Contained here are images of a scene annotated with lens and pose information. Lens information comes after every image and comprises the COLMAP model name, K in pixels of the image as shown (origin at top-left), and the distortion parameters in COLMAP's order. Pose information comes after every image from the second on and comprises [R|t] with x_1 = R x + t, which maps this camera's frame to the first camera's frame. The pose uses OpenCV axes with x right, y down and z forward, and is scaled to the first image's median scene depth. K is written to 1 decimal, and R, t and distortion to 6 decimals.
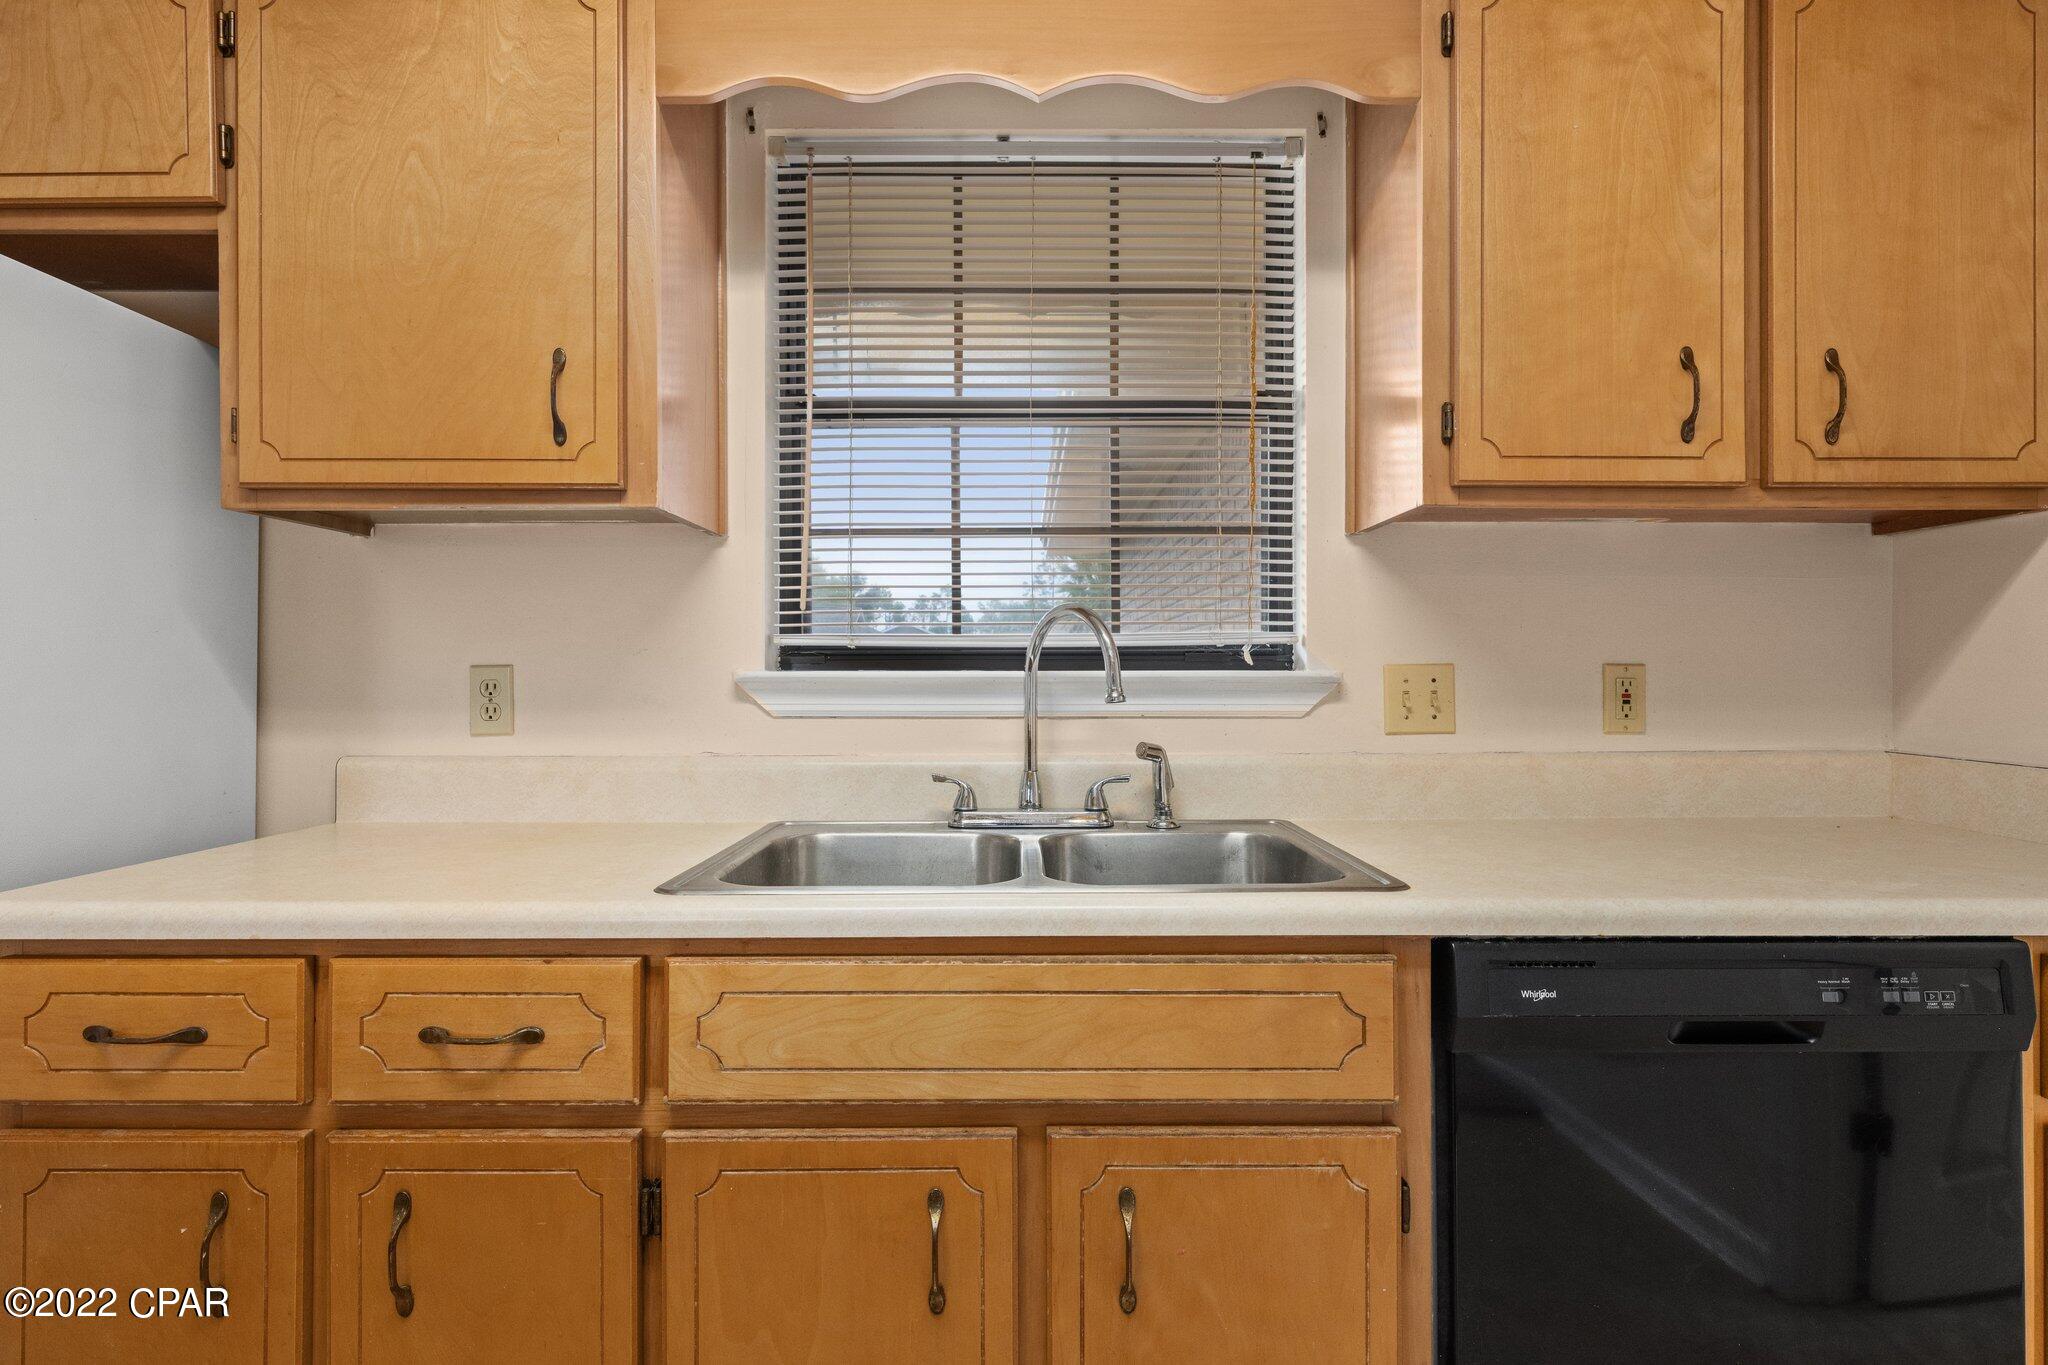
lens RADIAL K [[1042.2, 0, 1019.9], [0, 1042.2, 671.6], [0, 0, 1]] dist [0.005621, 0.001076]
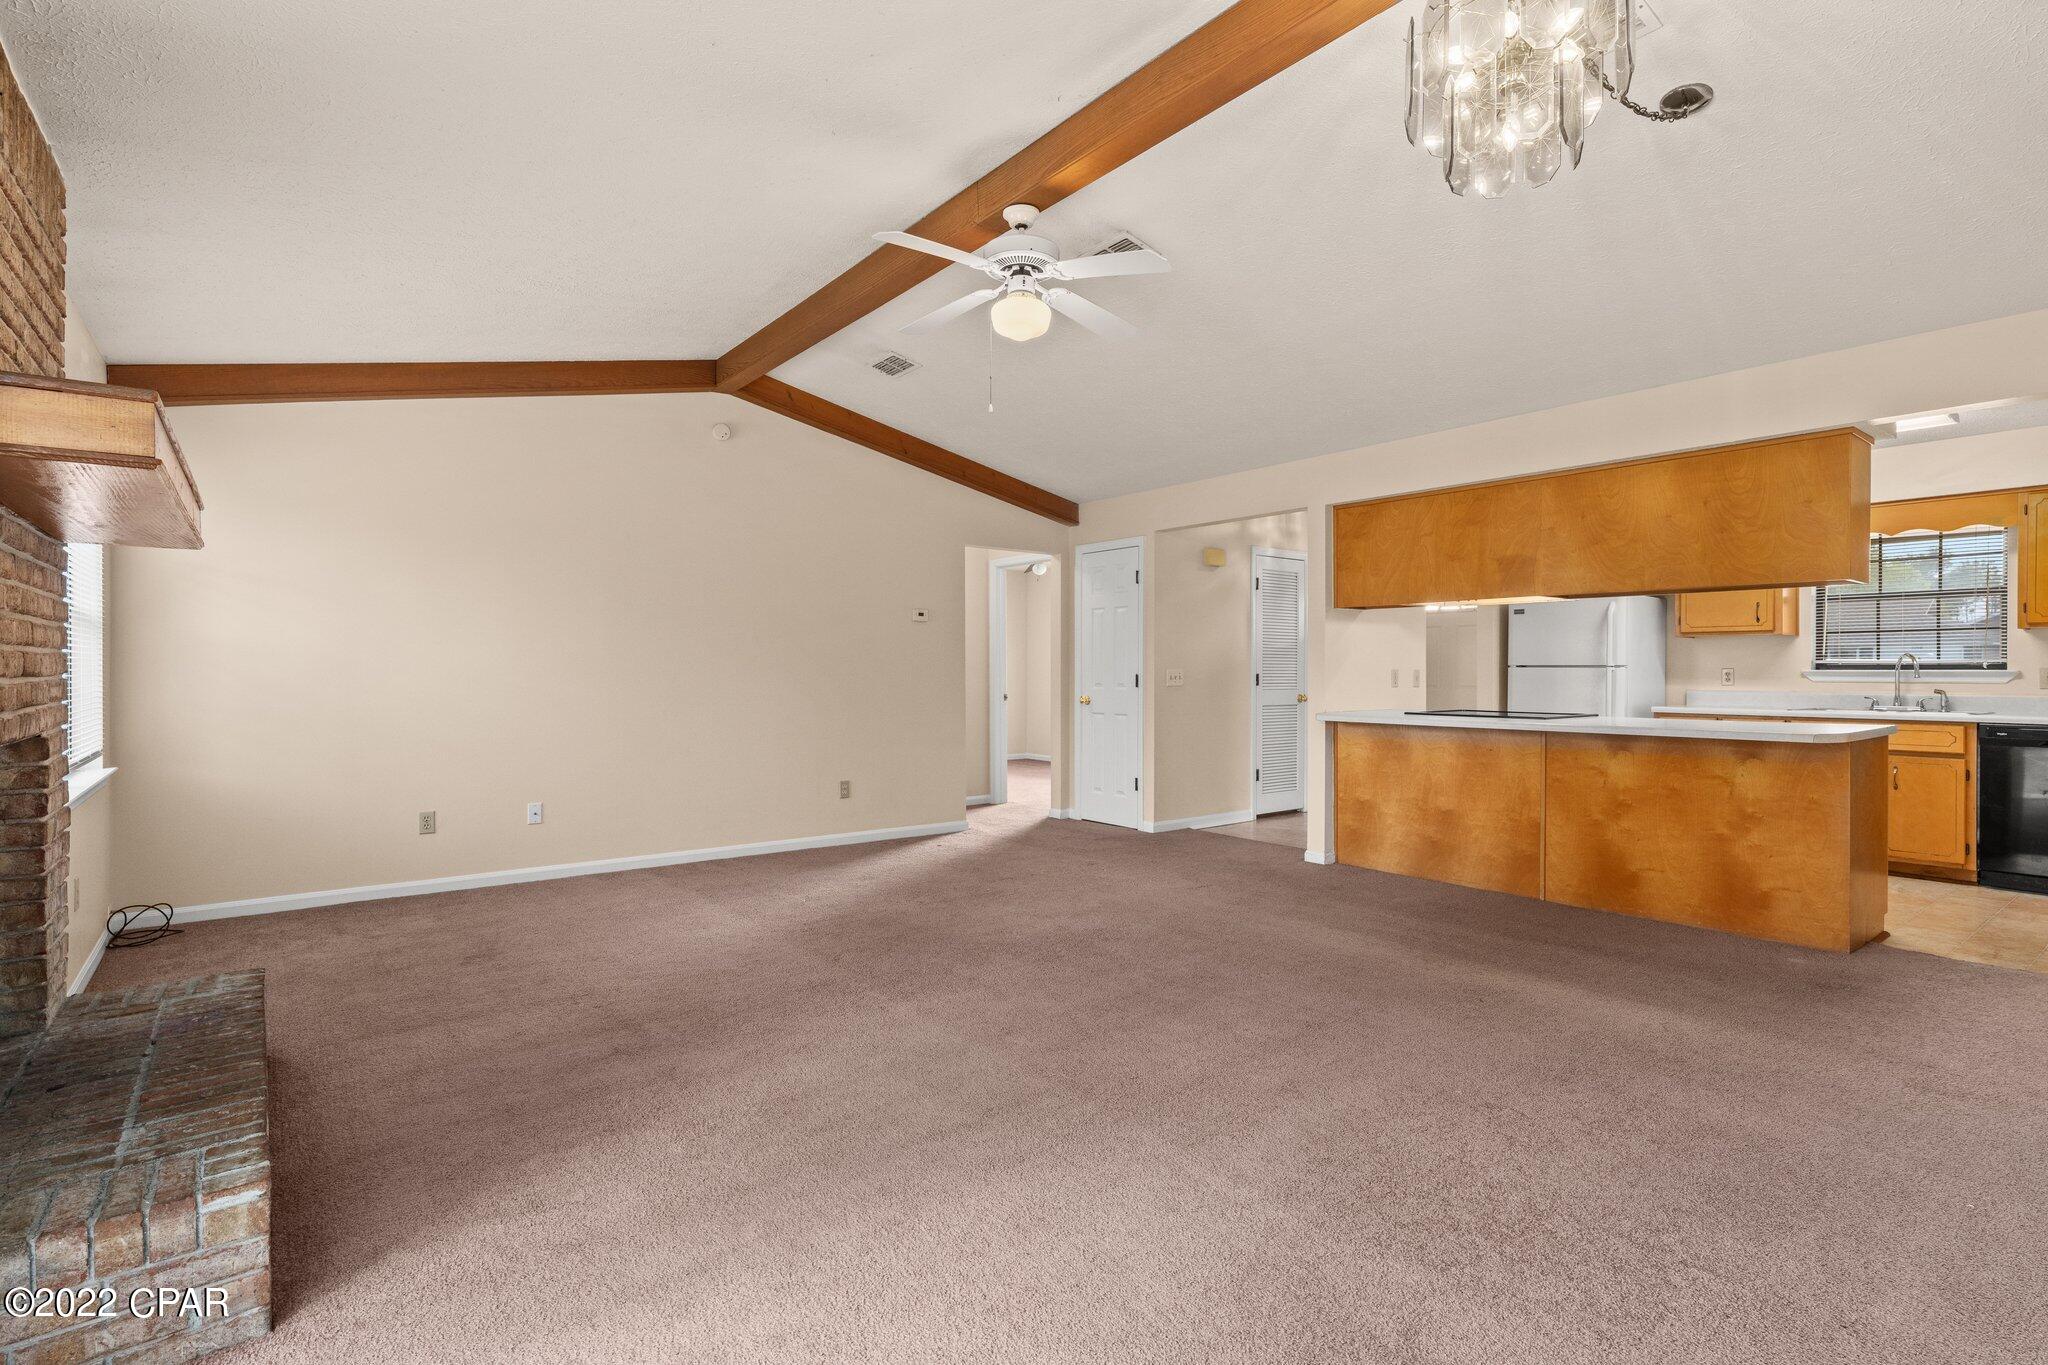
lens RADIAL K [[952.9, 0, 1047.6], [0, 952.9, 674.6], [0, 0, 1]] dist [0.001970, -0.000105]
pose [[0.619960, 0.004761, -0.784619, 0.825048], [0.001174, 0.999975, 0.006996, -0.012483], [0.784633, -0.005259, 0.619938, -3.623428]]
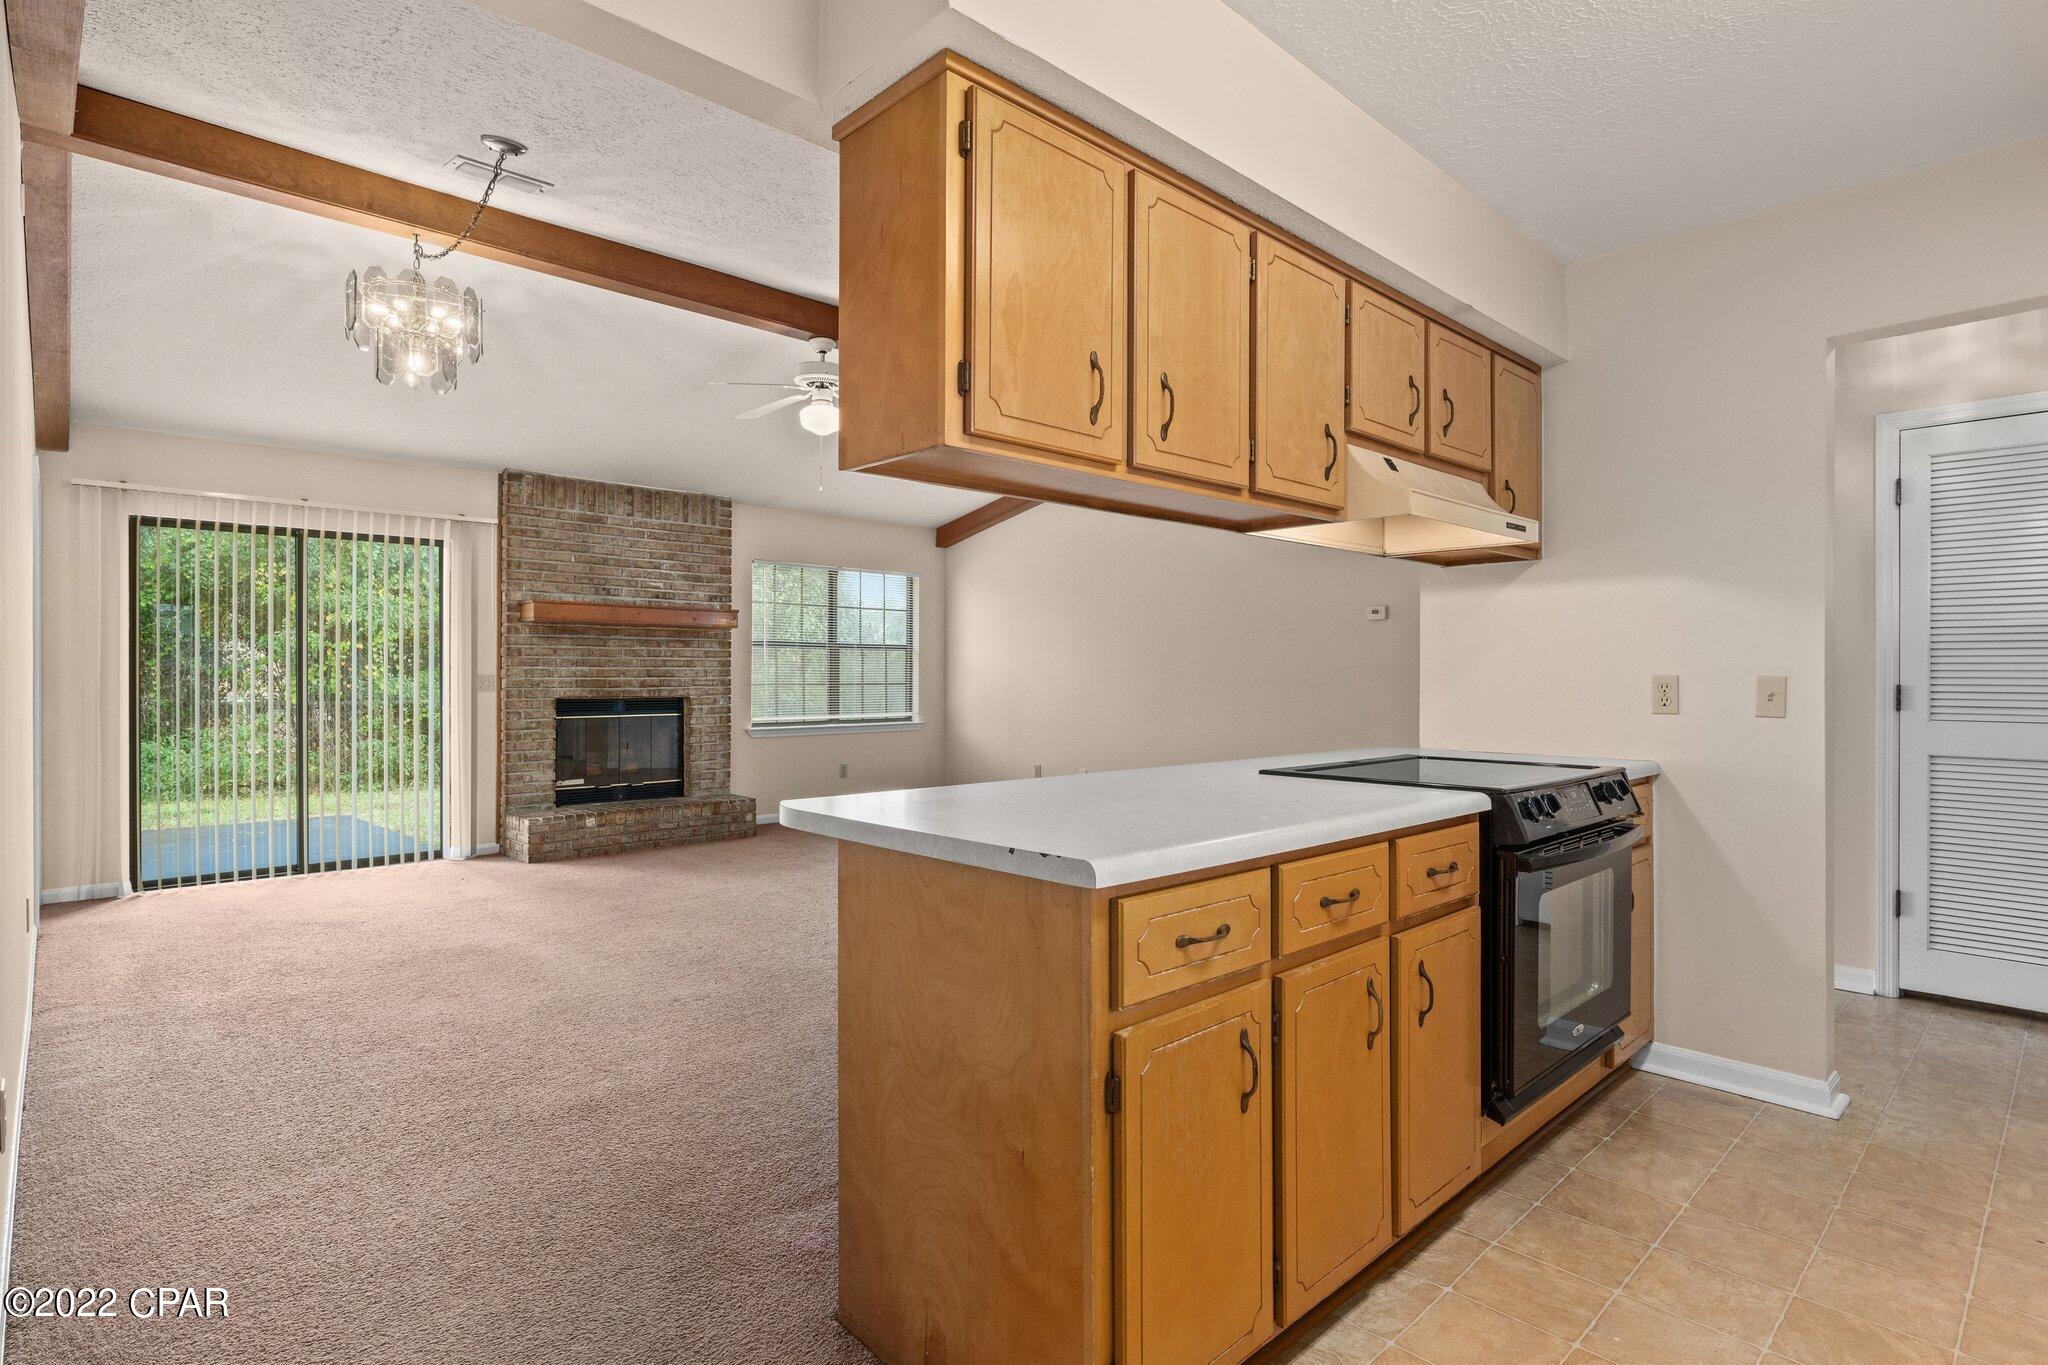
lens RADIAL K [[1042.2, 0, 1042.8], [0, 1042.2, 677.8], [0, 0, 1]] dist [0.005621, 0.001076]
pose [[-0.720816, 0.002478, -0.693122, 0.846362], [0.001169, 0.999997, 0.002359, -0.007924], [0.693125, 0.000890, -0.720817, 0.307502]]
